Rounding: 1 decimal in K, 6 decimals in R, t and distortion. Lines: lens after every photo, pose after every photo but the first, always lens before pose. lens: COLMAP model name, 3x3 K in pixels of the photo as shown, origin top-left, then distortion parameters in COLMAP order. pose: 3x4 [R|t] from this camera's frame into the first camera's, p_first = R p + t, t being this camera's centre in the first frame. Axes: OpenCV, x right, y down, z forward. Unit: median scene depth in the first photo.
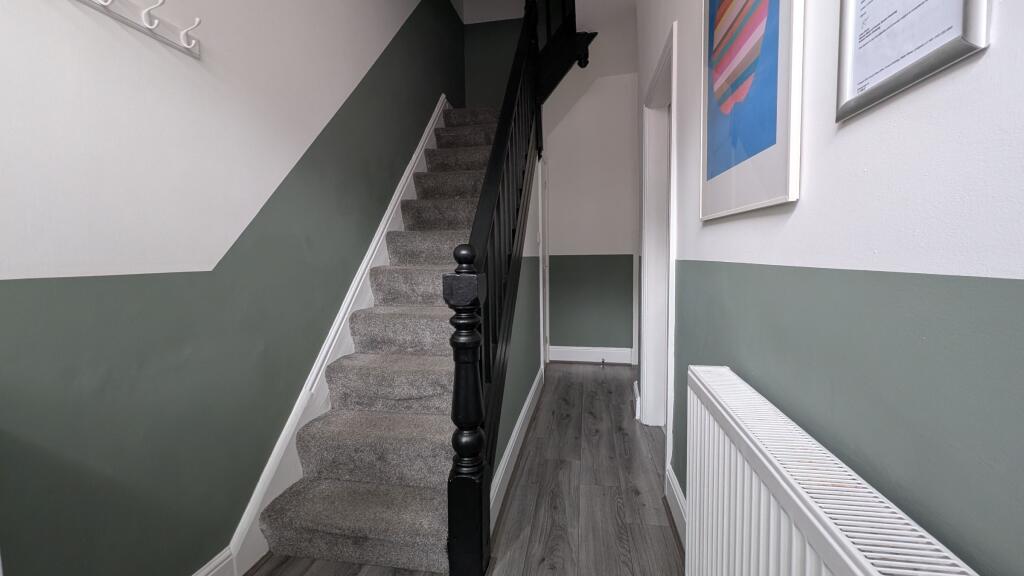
lens RADIAL K [[428.9, 0, 511.6], [0, 428.9, 284.5], [0, 0, 1]] dist [0.003705, -0.000900]
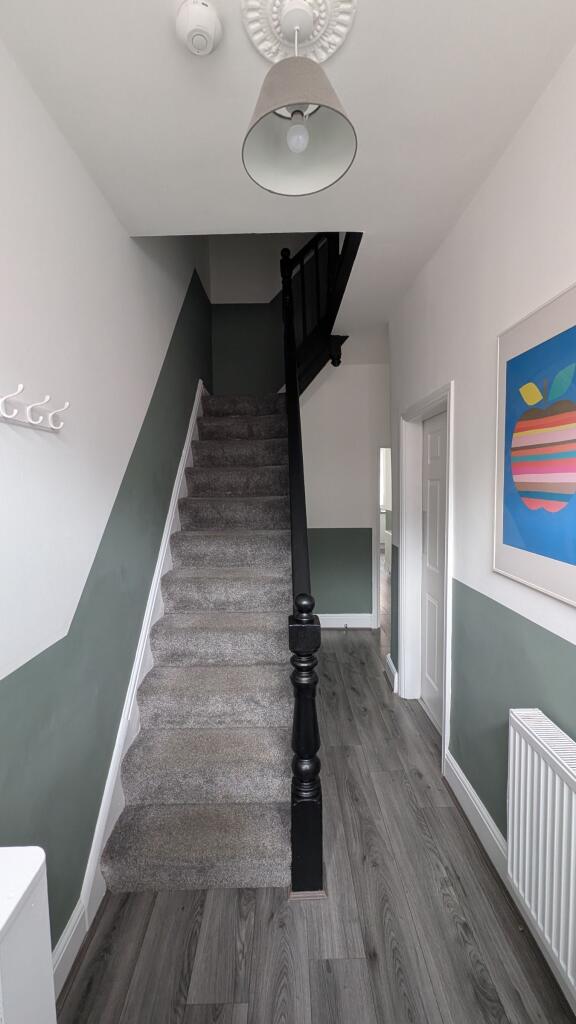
lens RADIAL K [[428.9, 0, 289.0], [0, 428.9, 513.0], [0, 0, 1]] dist [0.003705, -0.000900]
pose [[0.981572, -0.010238, 0.190817, -0.271964], [0.009645, 0.999945, 0.004035, -0.235200], [-0.190848, -0.002120, 0.981617, -0.074664]]
